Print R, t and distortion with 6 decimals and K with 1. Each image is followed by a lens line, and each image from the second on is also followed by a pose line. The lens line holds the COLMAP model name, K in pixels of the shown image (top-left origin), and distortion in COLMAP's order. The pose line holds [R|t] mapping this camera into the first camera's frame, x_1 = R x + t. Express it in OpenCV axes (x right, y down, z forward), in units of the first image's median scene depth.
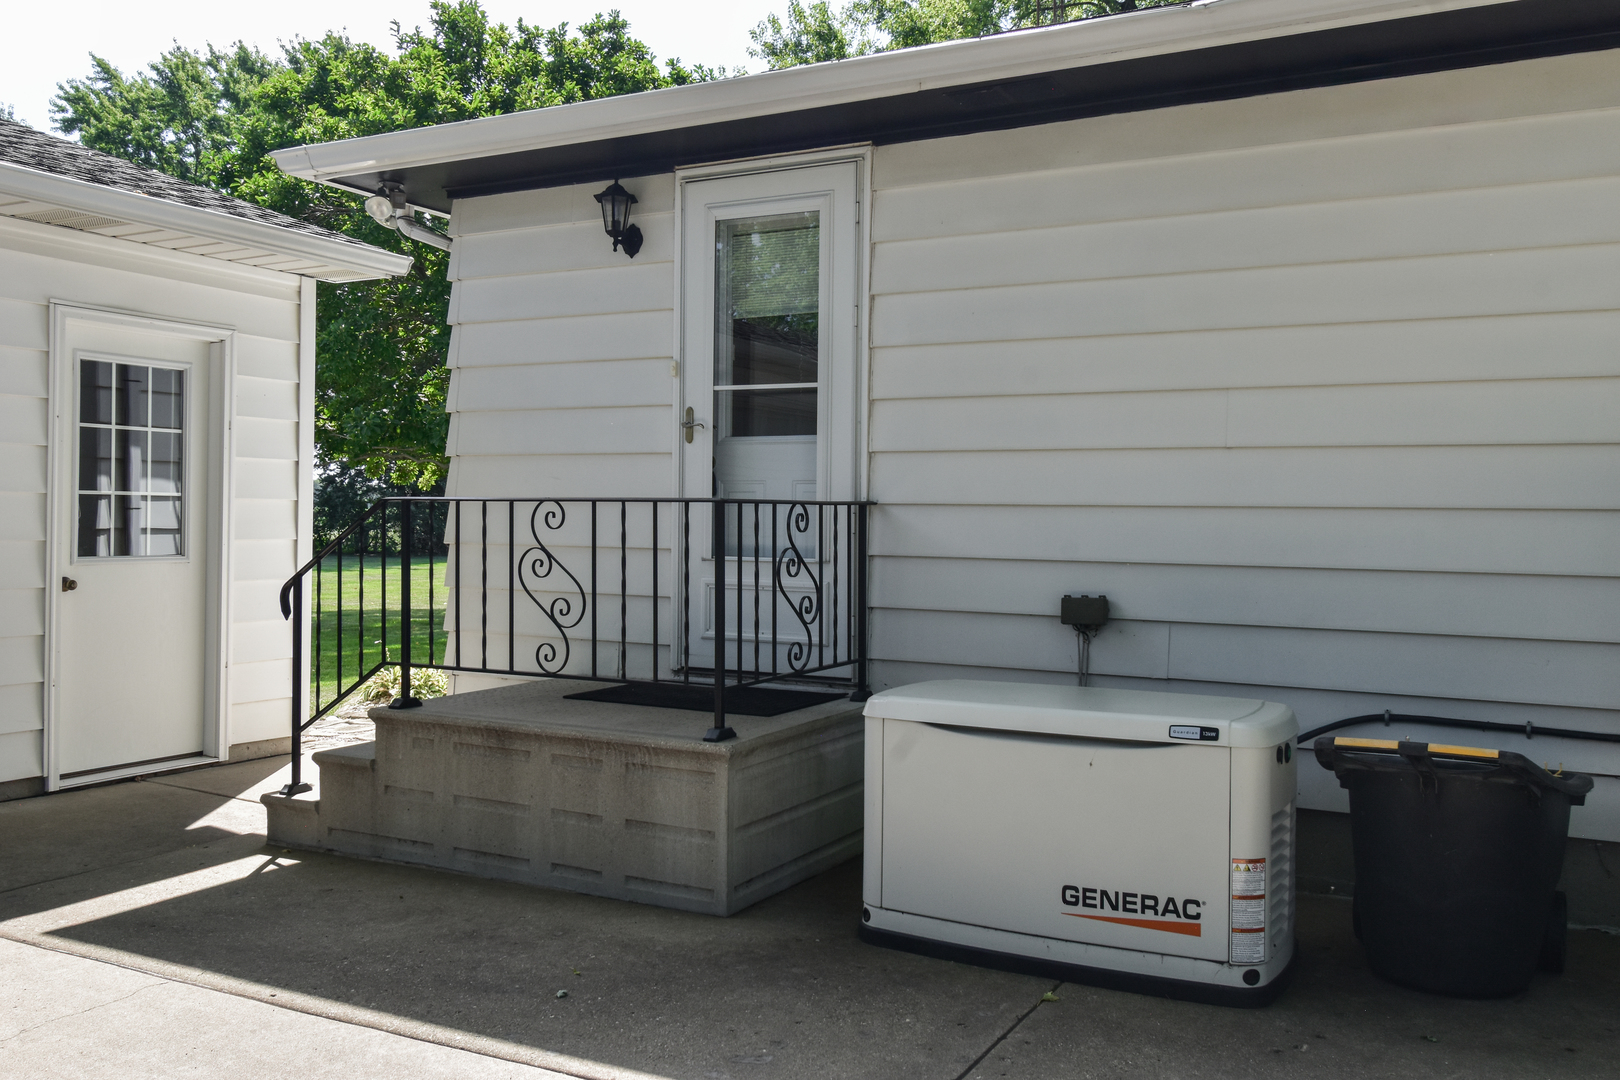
lens RADIAL K [[1381.6, 0, 806.4], [0, 1381.6, 526.0], [0, 0, 1]] dist [0.058442, -0.140978]
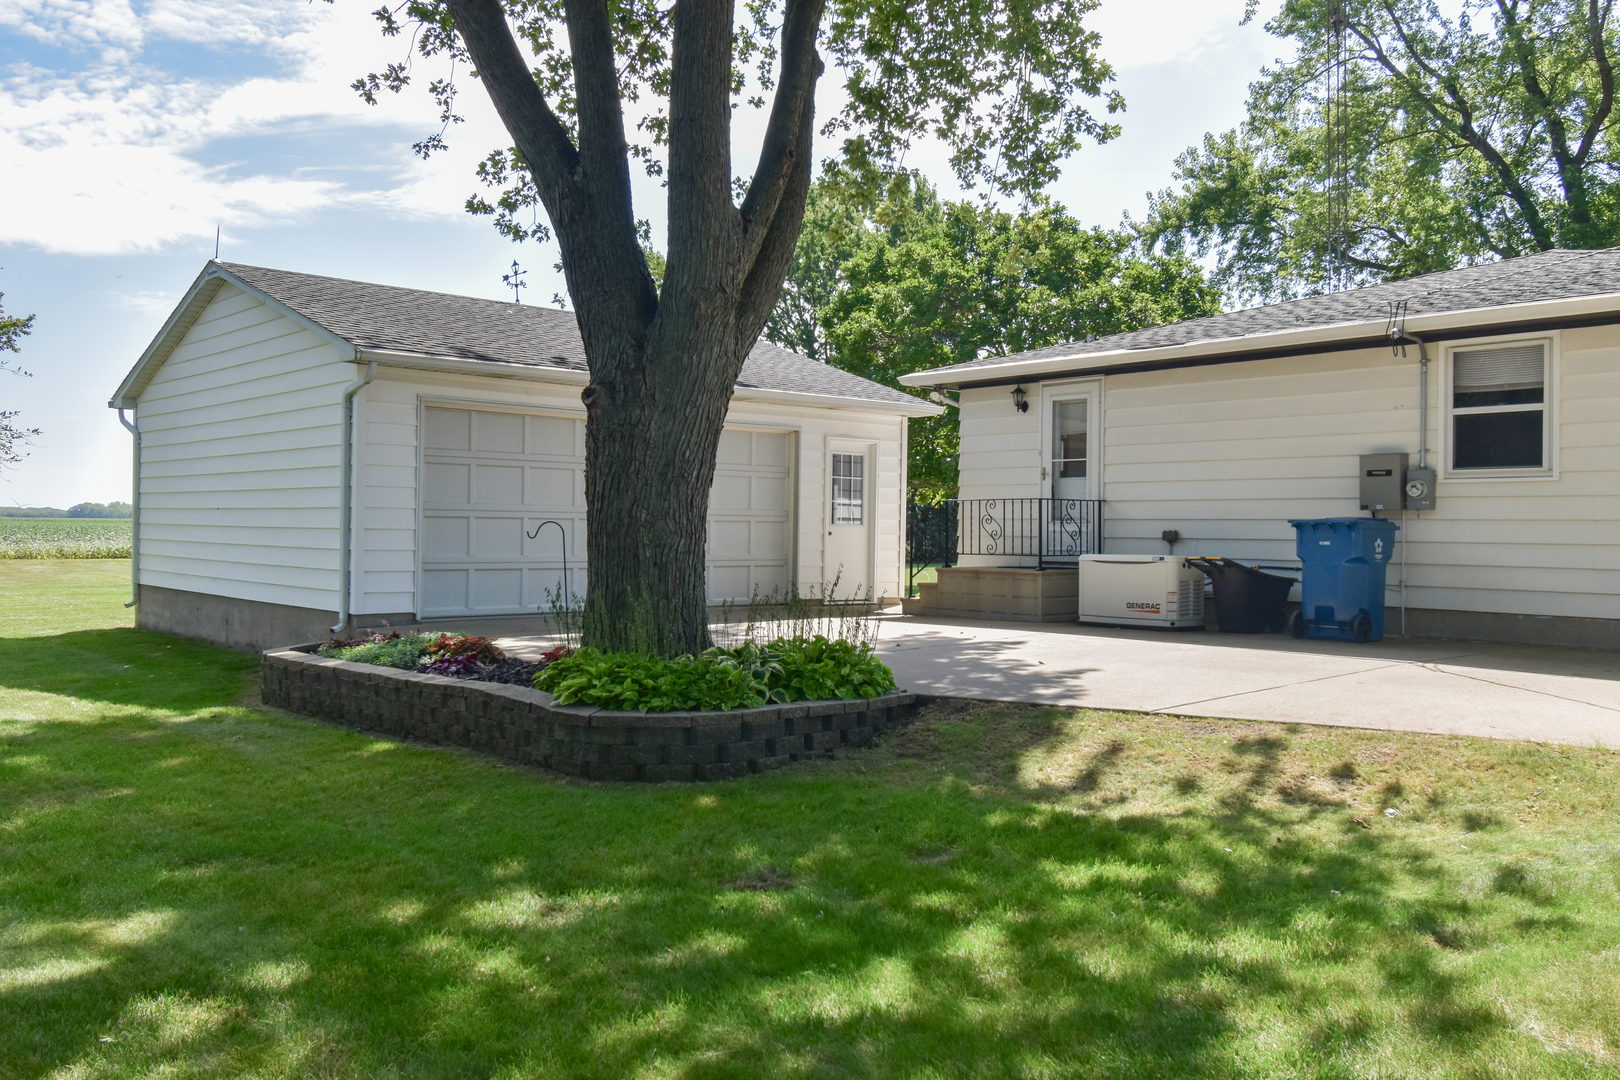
lens RADIAL K [[1325.4, 0, 833.4], [0, 1325.4, 549.3], [0, 0, 1]] dist [0.010308, -0.062778]
pose [[0.943510, 0.001822, -0.331339, 0.393076], [-0.001811, 0.999998, 0.000343, 0.077170], [0.331339, 0.000276, 0.943512, -1.627004]]
